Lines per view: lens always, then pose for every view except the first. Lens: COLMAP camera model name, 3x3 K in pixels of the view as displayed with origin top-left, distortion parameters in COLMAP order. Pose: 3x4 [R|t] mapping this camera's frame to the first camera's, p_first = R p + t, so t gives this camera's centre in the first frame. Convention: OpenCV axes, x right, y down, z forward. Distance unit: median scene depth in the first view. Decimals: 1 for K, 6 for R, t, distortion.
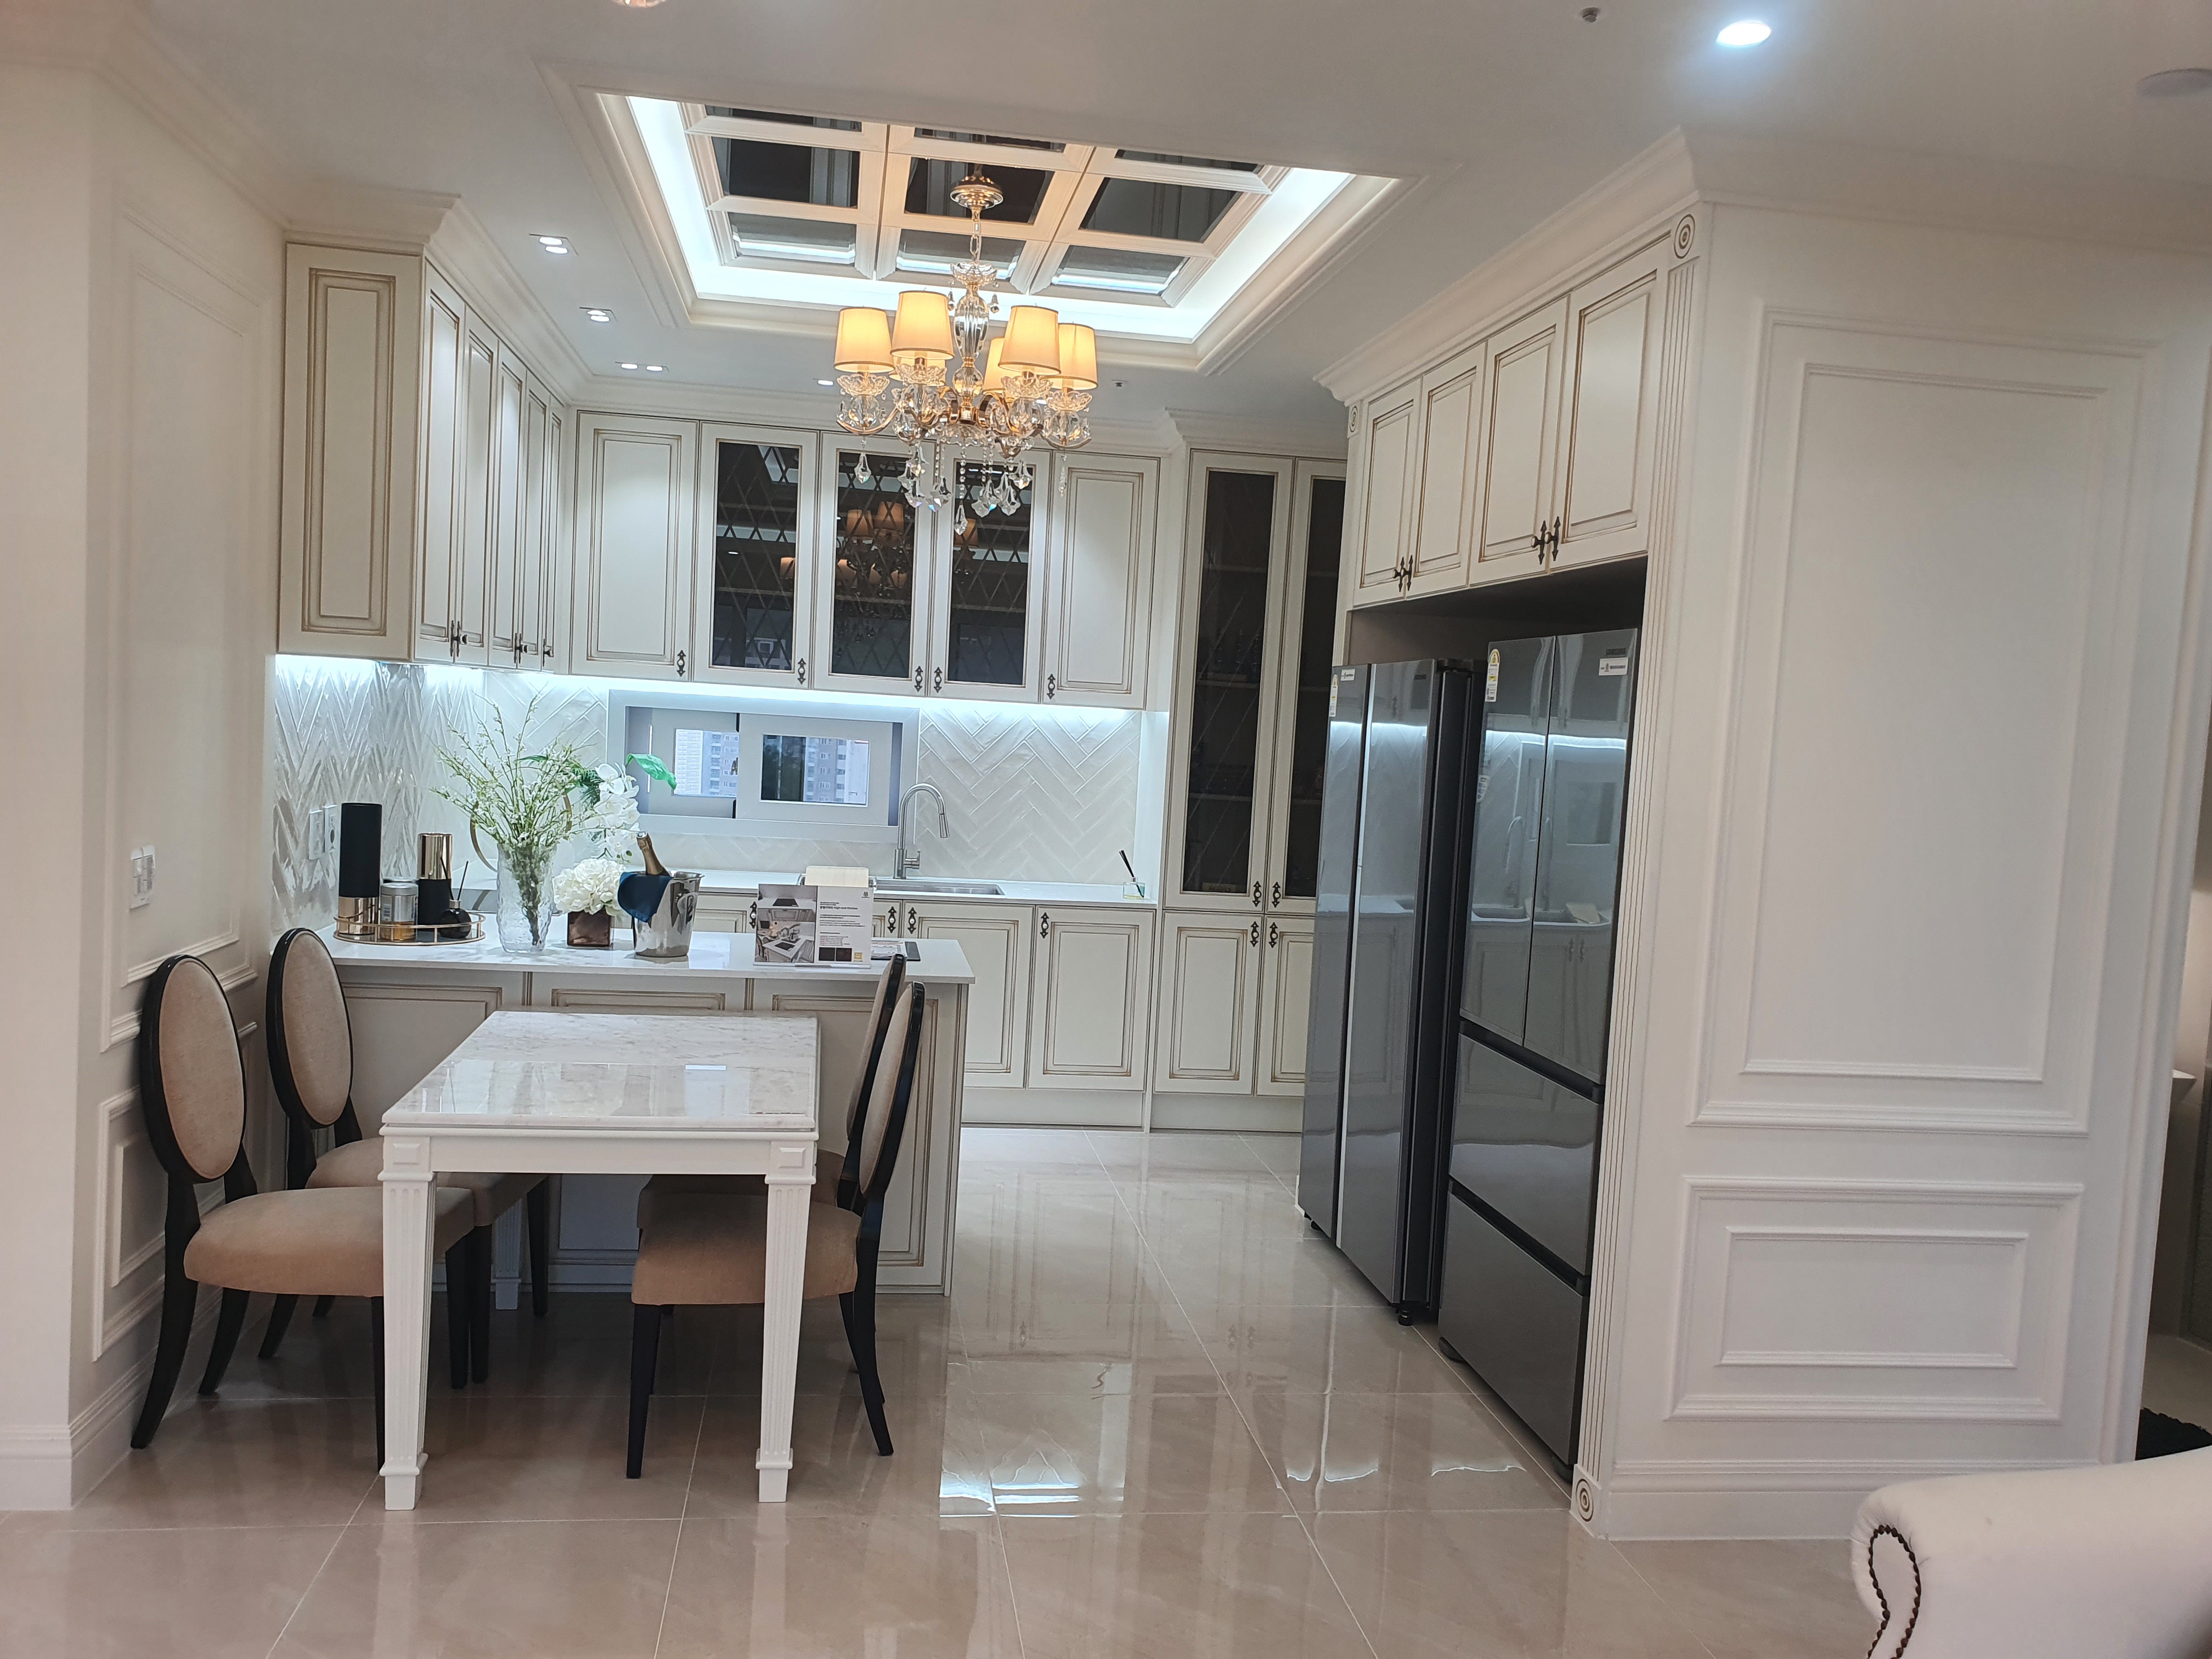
lens RADIAL K [[1706.5, 0, 1093.5], [0, 1706.5, 836.2], [0, 0, 1]] dist [0.065522, -0.001538]
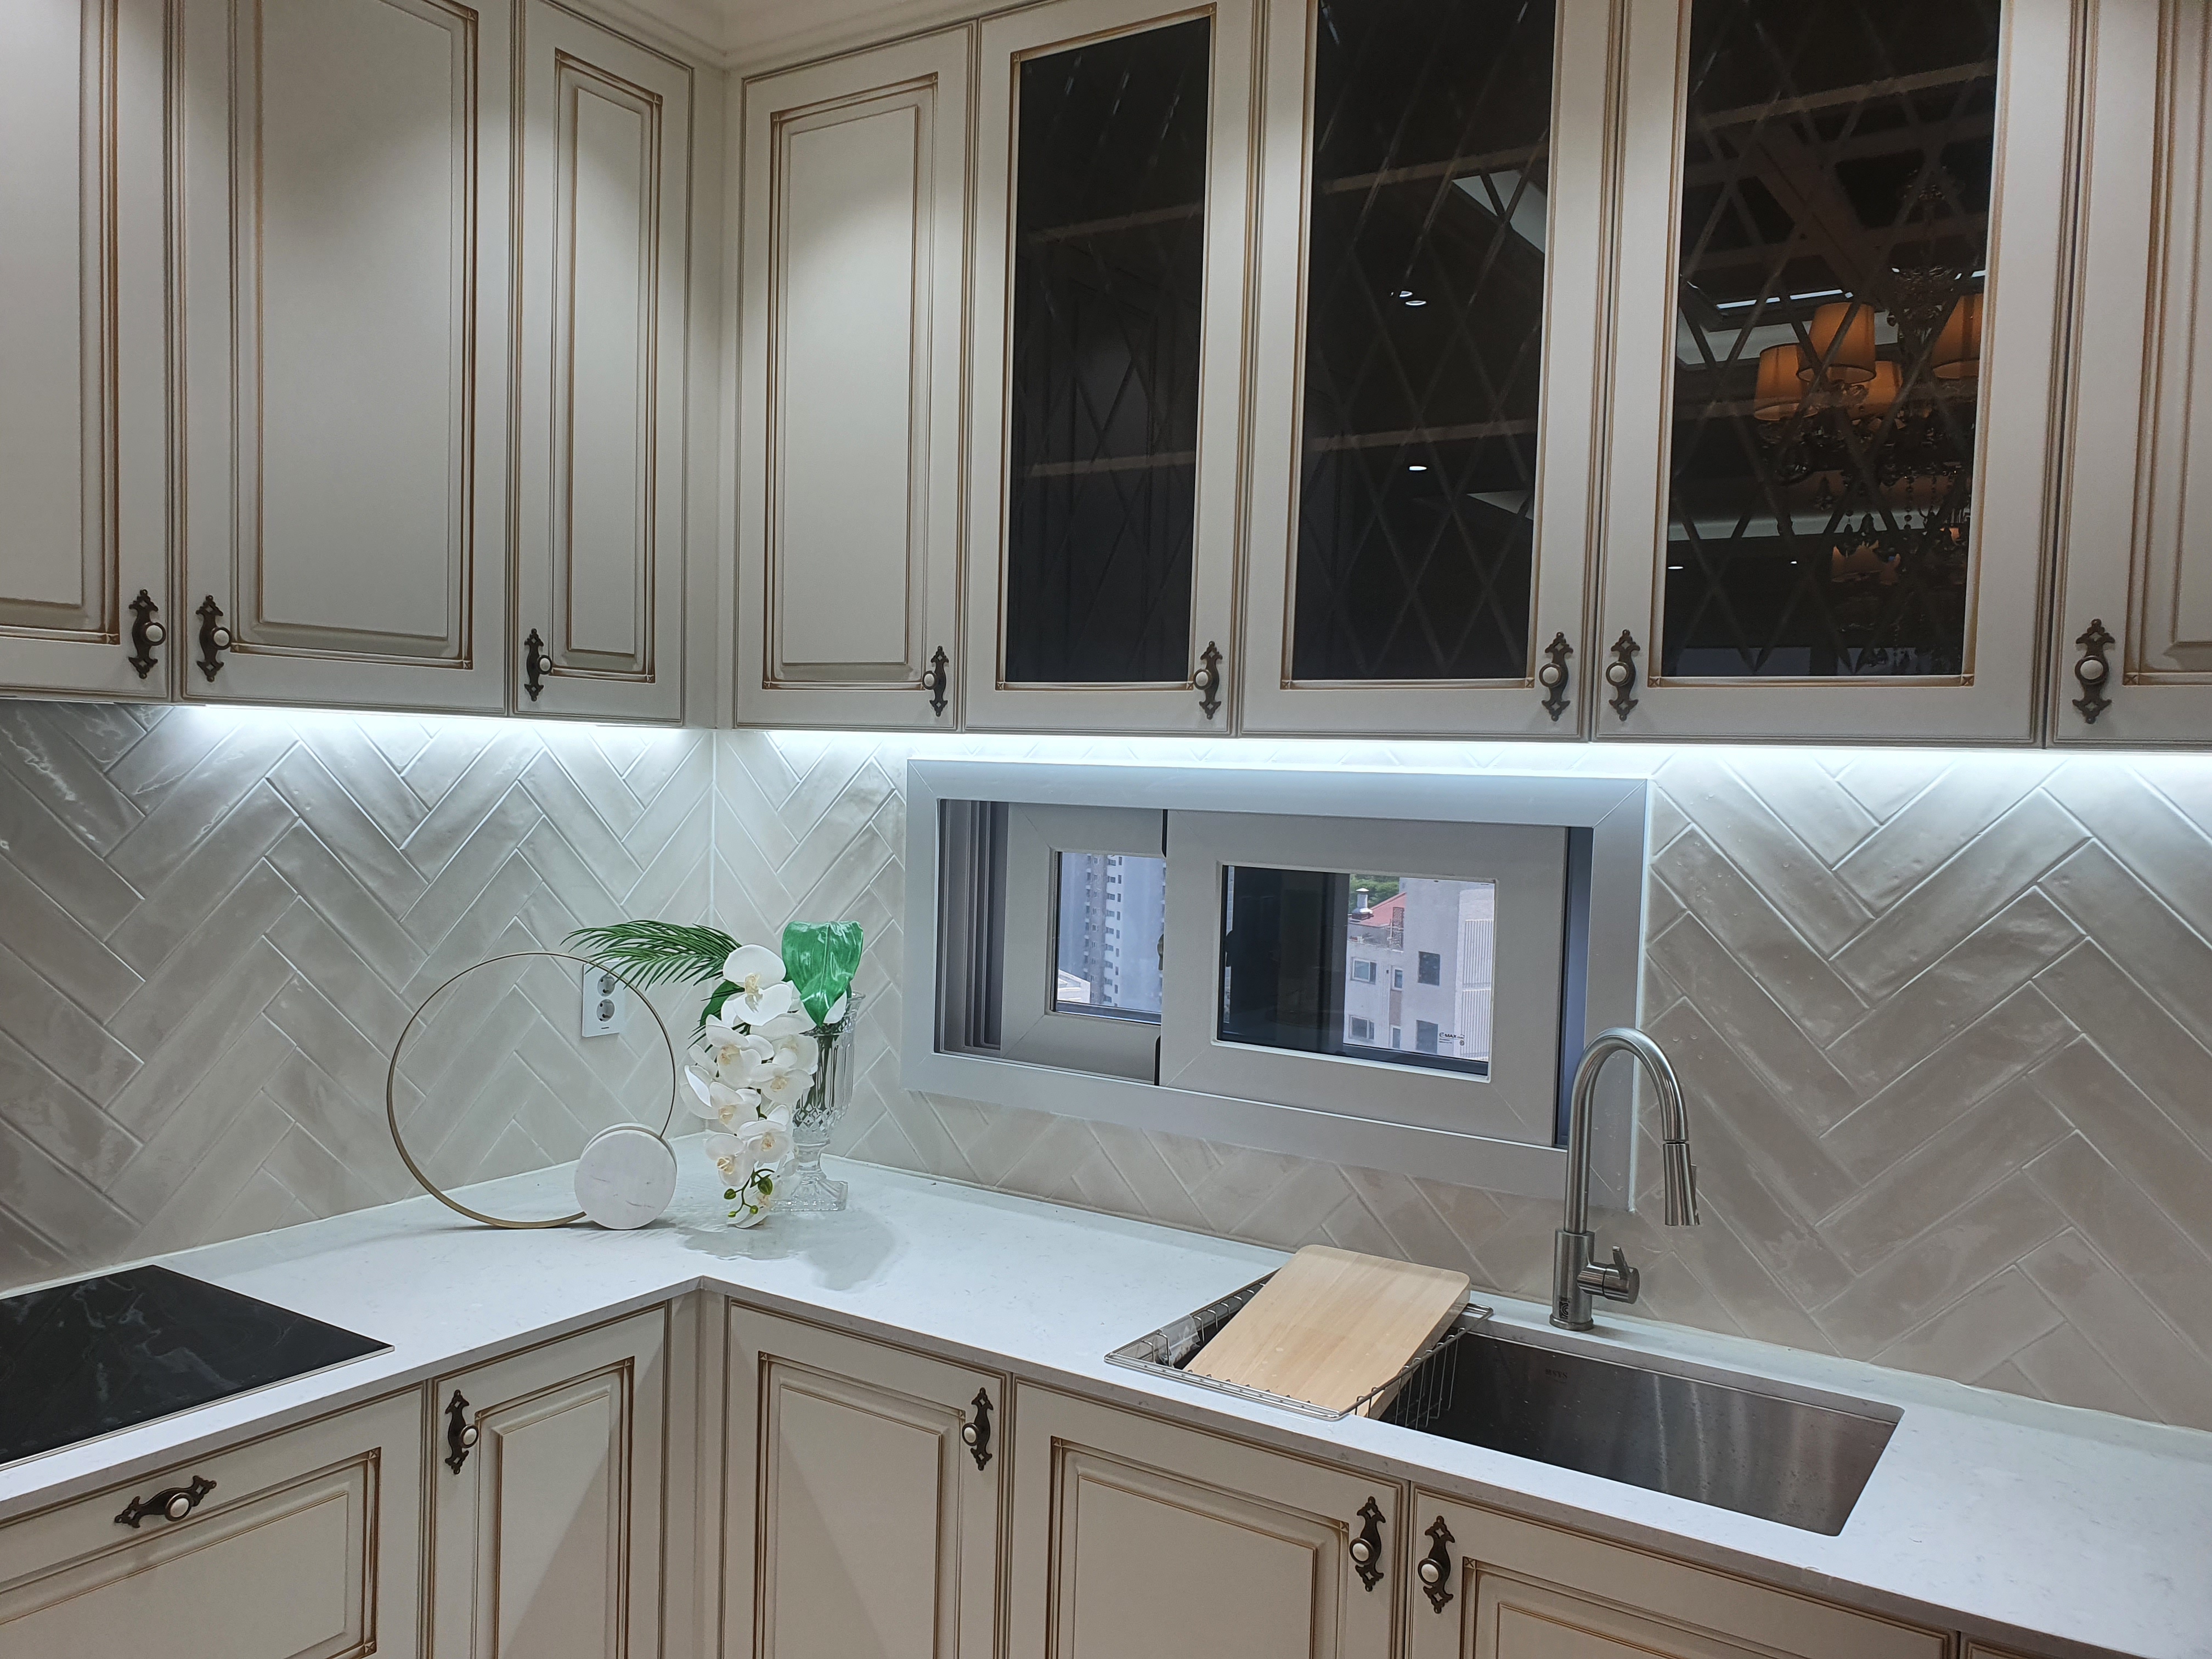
lens RADIAL K [[1706.5, 0, 1093.5], [0, 1706.5, 836.2], [0, 0, 1]] dist [0.065522, -0.001538]
pose [[0.744188, -0.008309, -0.667918, 0.034422], [-0.026337, 0.998780, -0.041770, -0.050386], [0.667451, 0.048676, 0.743061, 0.723876]]
